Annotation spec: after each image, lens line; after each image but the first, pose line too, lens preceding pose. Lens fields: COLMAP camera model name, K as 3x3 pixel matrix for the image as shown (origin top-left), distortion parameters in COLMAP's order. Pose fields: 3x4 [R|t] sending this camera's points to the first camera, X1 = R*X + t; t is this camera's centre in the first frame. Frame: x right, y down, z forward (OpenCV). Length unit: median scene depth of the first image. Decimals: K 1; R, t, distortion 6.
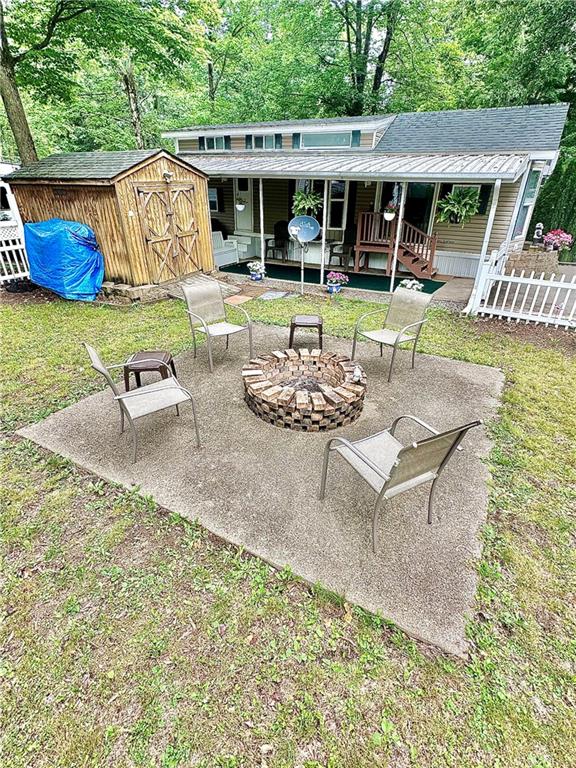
lens RADIAL K [[380.9, 0, 289.0], [0, 380.9, 387.1], [0, 0, 1]] dist [0.001882, 0.000085]
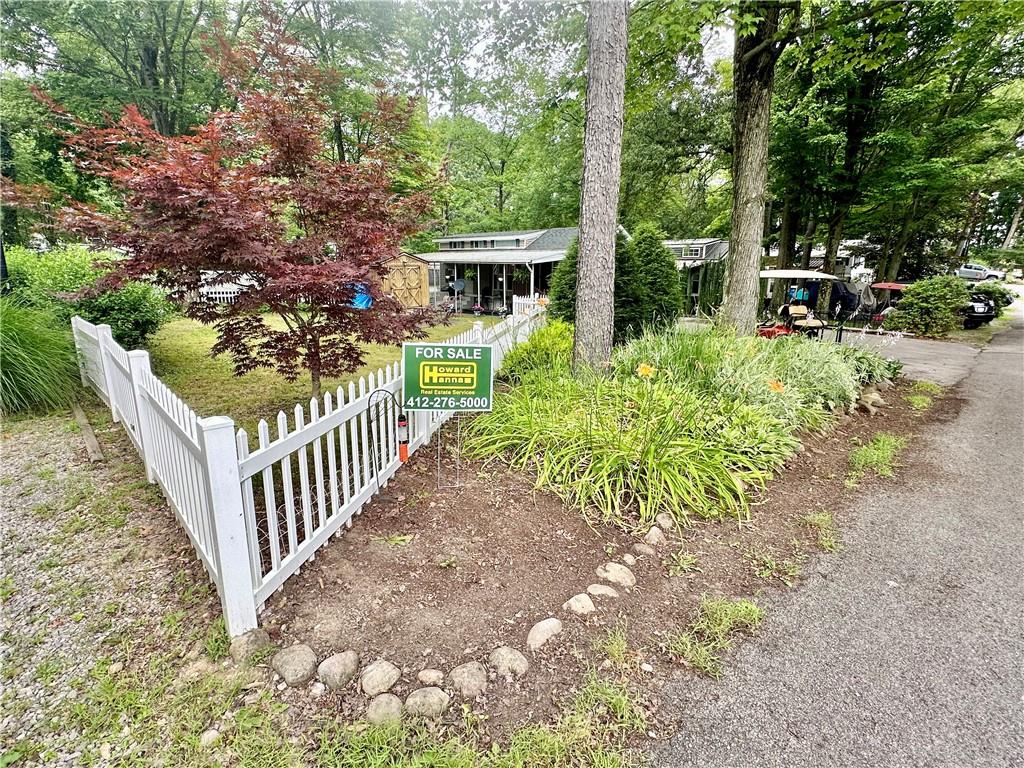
lens RADIAL K [[507.9, 0, 512.1], [0, 507.9, 382.3], [0, 0, 1]] dist [0.001882, 0.000085]
pose [[0.963035, 0.052423, -0.264226, 0.954769], [-0.121680, 0.959764, -0.253074, 0.692662], [0.240328, 0.275870, 0.930665, -1.238599]]
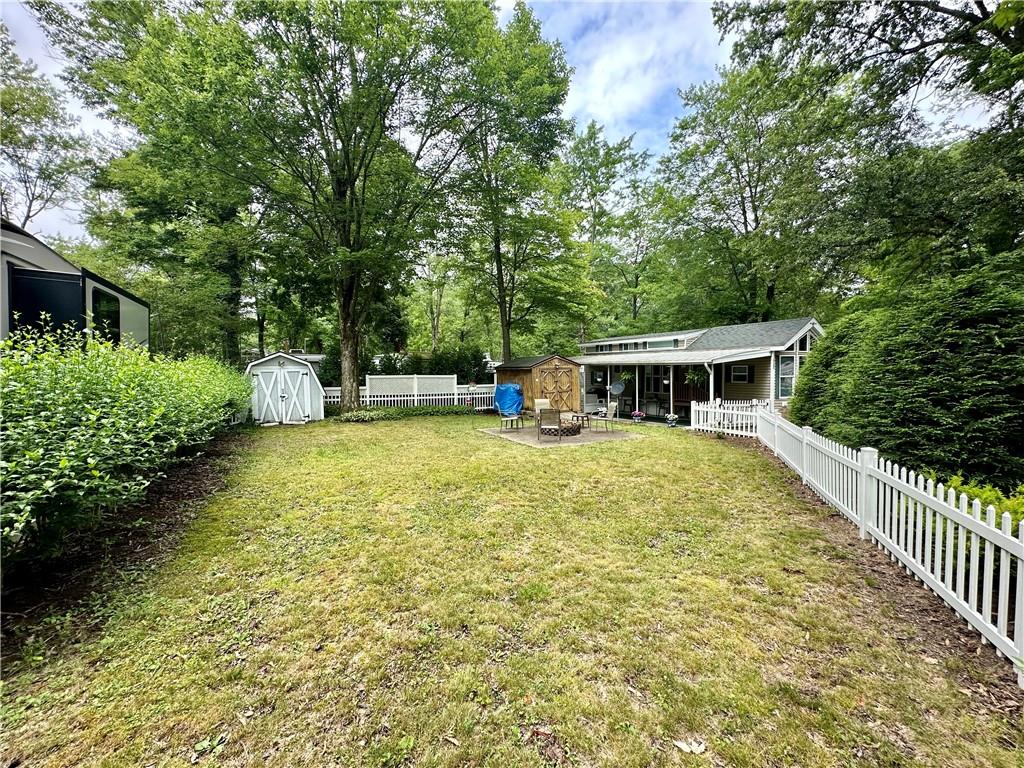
lens RADIAL K [[409.1, 0, 515.2], [0, 409.1, 384.7], [0, 0, 1]] dist [-0.000367, -0.000007]
pose [[0.860839, -0.001290, -0.508876, 0.561259], [-0.225593, 0.895395, -0.383894, 0.420418], [0.456141, 0.445270, 0.770500, -0.729113]]
